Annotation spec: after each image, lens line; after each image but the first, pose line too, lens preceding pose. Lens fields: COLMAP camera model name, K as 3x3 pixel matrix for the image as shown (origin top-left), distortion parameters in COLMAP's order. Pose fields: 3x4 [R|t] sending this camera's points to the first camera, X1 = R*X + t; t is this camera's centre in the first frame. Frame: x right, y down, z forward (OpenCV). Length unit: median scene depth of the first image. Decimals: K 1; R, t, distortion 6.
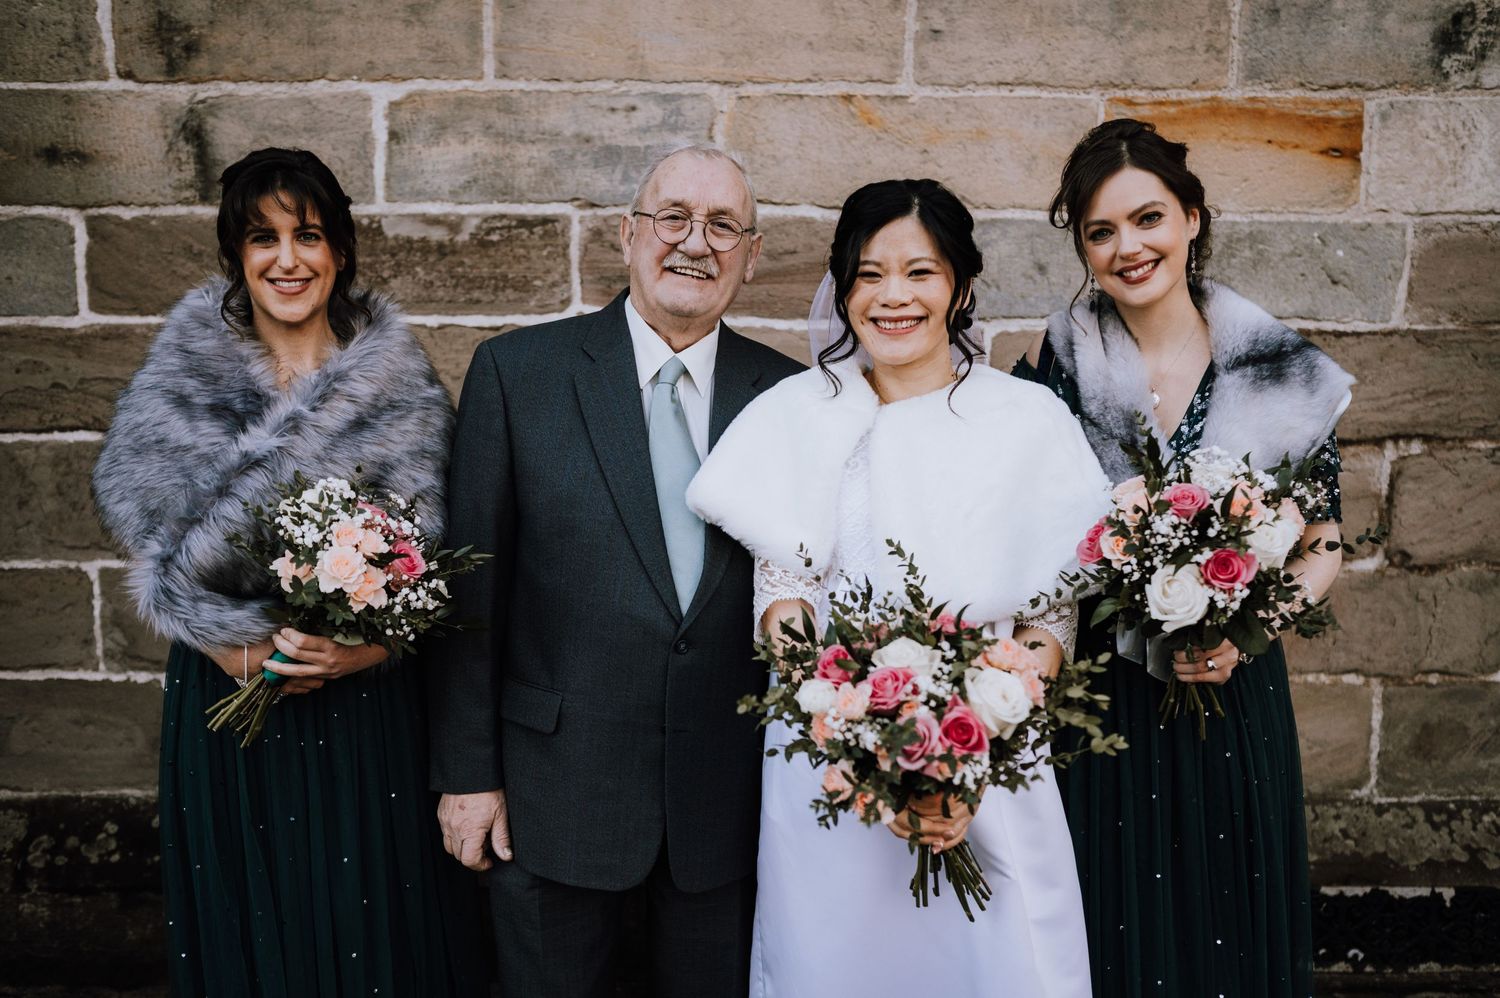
lens RADIAL K [[1500.9, 0, 746.0], [0, 1500.9, 495.6], [0, 0, 1]] dist [0.003741, 0.000000]
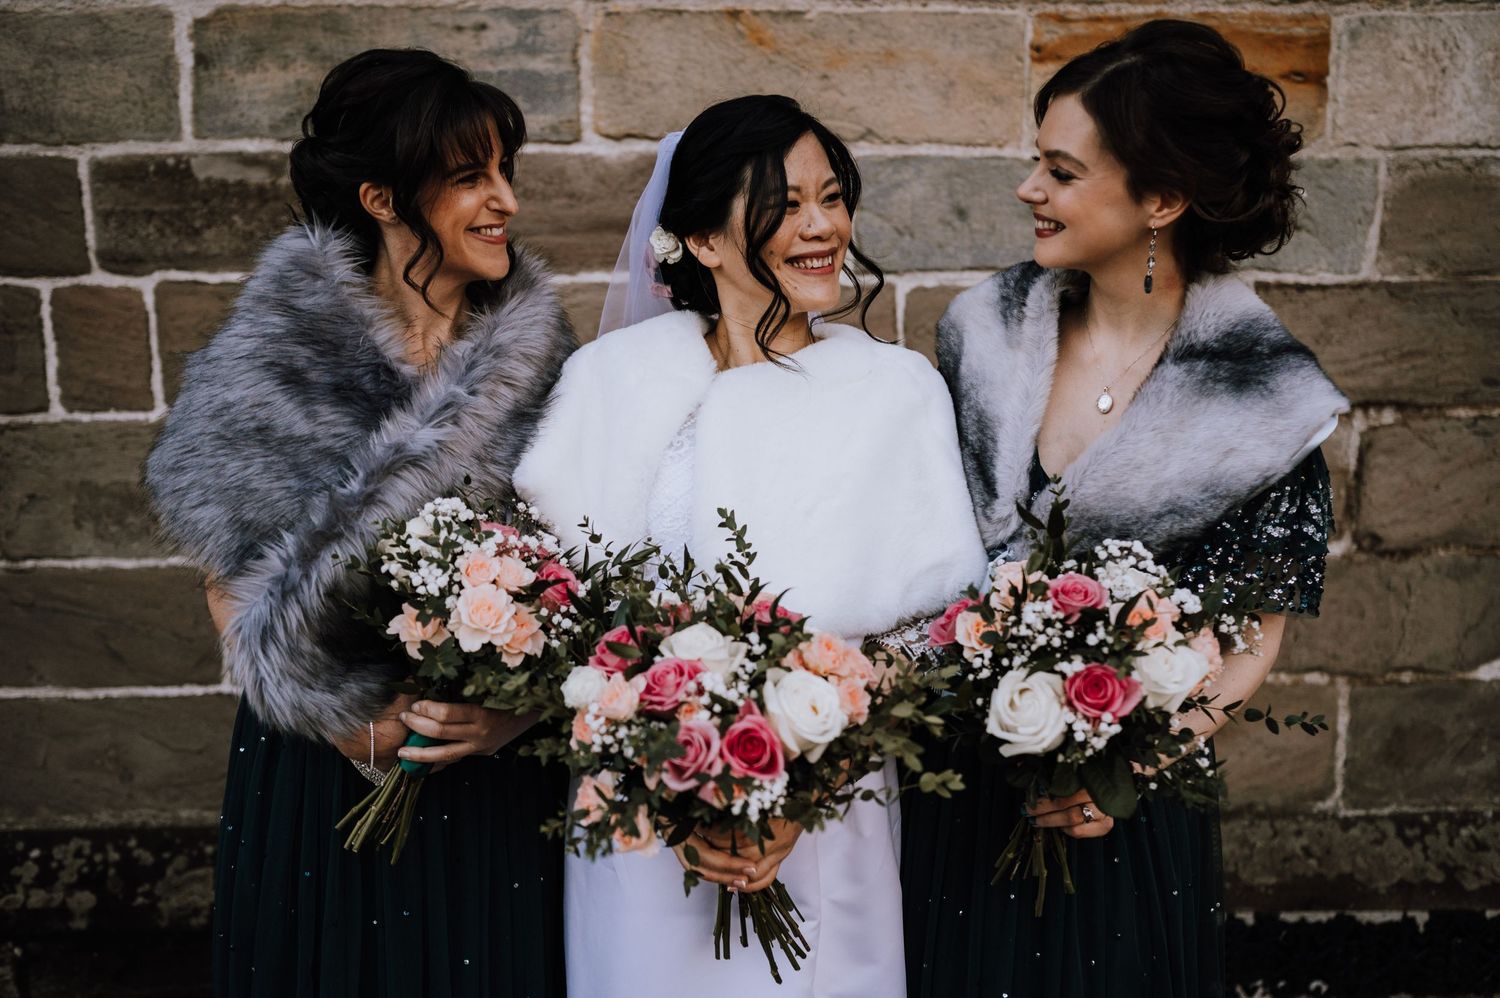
lens RADIAL K [[1500.9, 0, 753.5], [0, 1500.9, 502.1], [0, 0, 1]] dist [0.003741, 0.000000]
pose [[0.999644, -0.009811, 0.024795, 0.054087], [0.009032, 0.999468, 0.031350, -0.013097], [-0.025090, -0.031115, 0.999201, 0.133439]]
